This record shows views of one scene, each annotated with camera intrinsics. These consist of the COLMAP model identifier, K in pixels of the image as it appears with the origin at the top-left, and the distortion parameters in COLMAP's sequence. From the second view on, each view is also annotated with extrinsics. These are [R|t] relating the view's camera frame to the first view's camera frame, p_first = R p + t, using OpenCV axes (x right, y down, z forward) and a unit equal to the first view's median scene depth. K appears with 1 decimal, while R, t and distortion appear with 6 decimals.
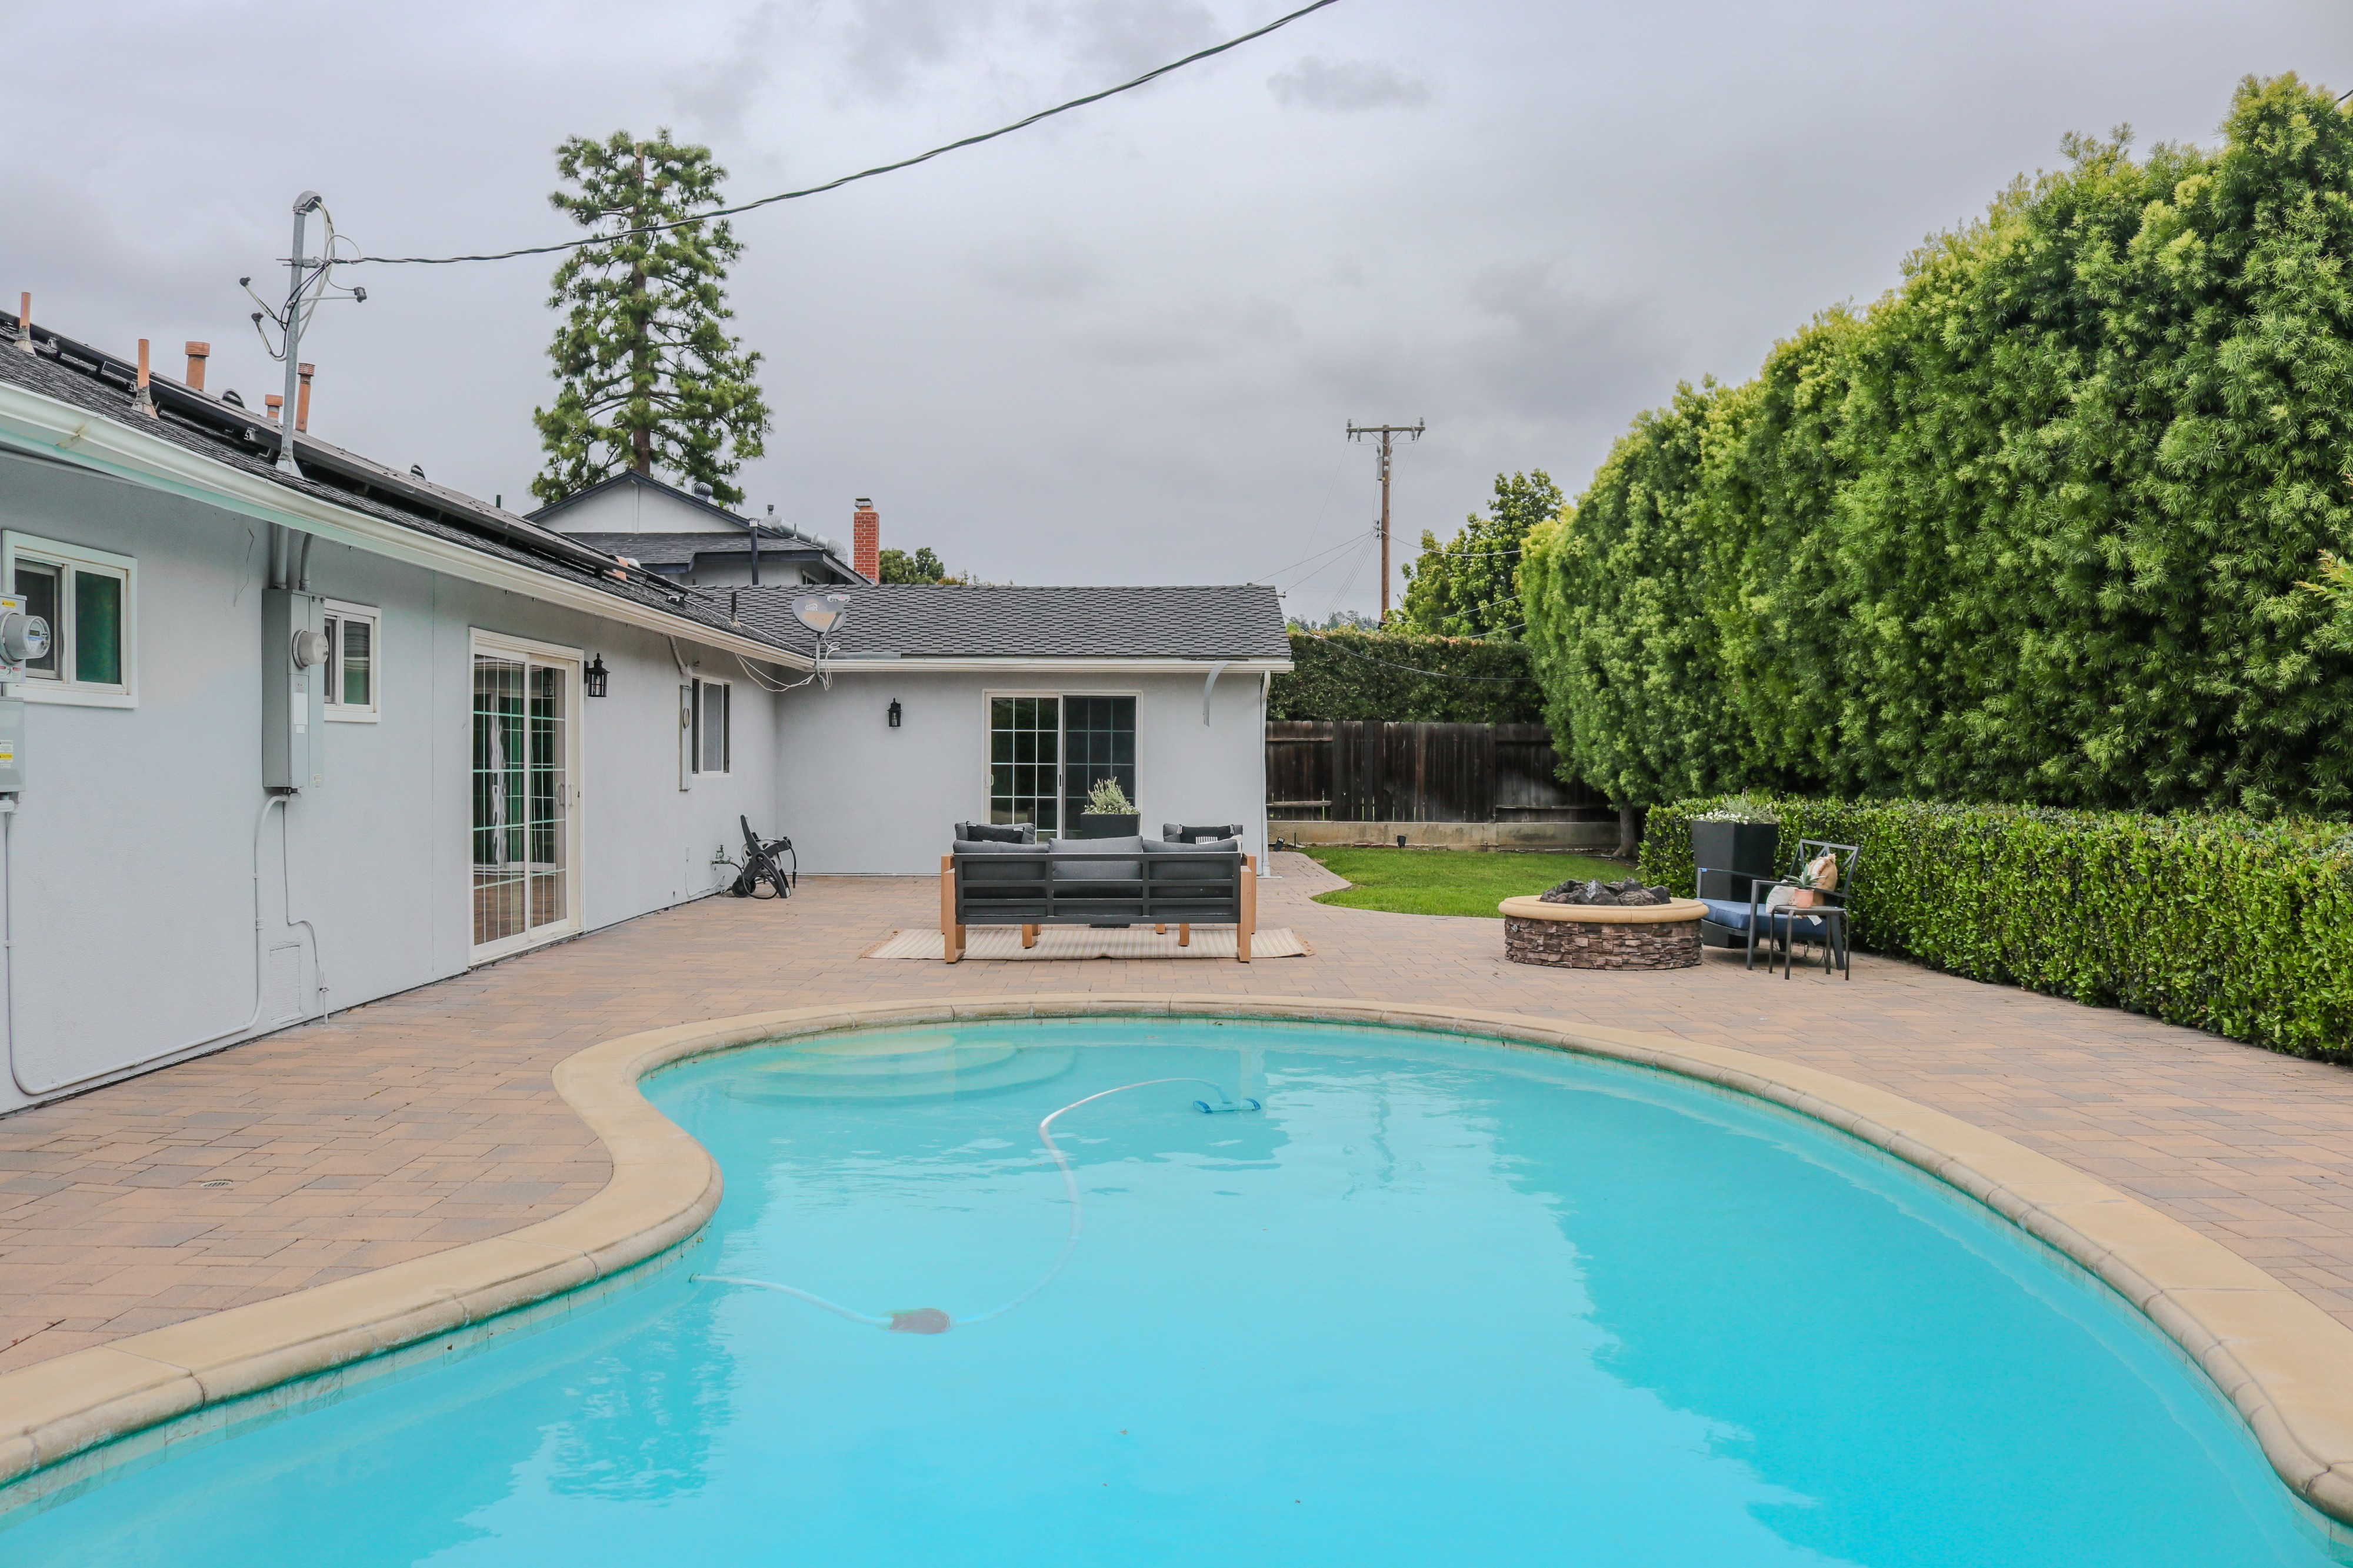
lens RADIAL K [[2055.6, 0, 1187.4], [0, 2055.6, 770.0], [0, 0, 1]] dist [-0.186246, 0.169405]
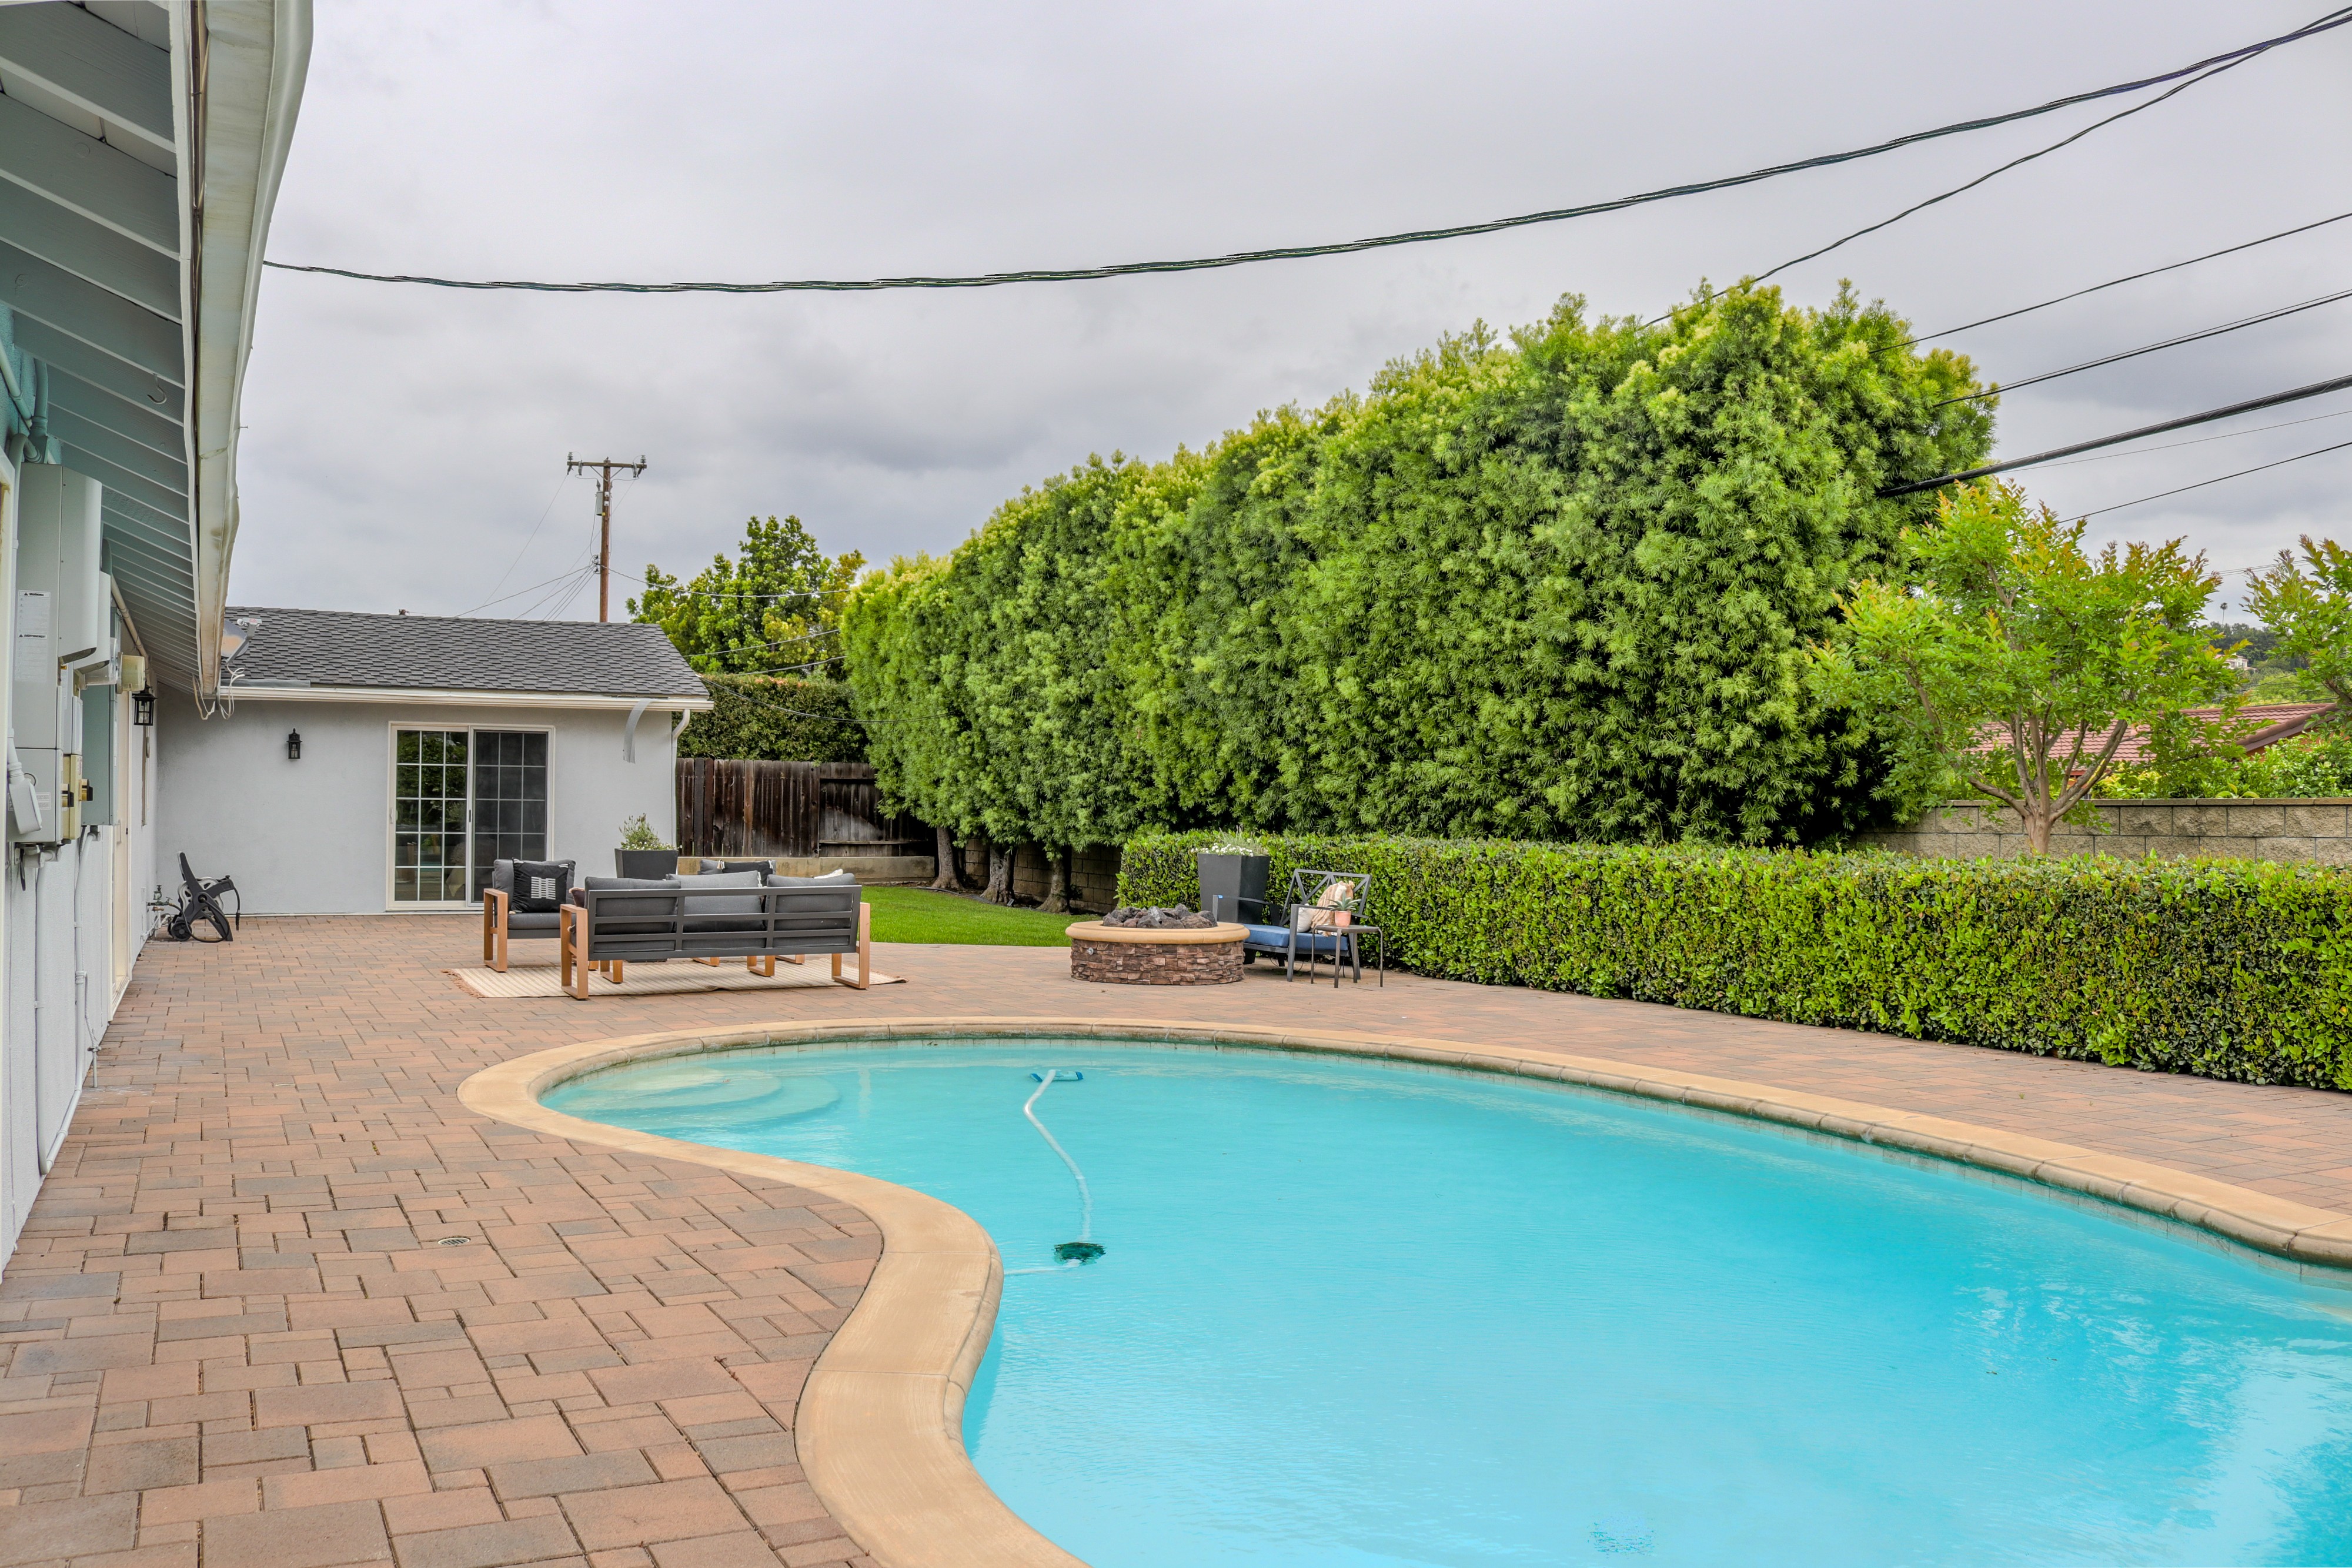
lens RADIAL K [[2054.7, 0, 1186.9], [0, 2054.7, 770.0], [0, 0, 1]] dist [-0.186246, 0.169405]
pose [[0.882732, 0.011381, 0.469739, -0.319459], [-0.003334, 0.999833, -0.017960, -0.001203], [-0.469865, 0.014288, 0.882623, -0.011178]]
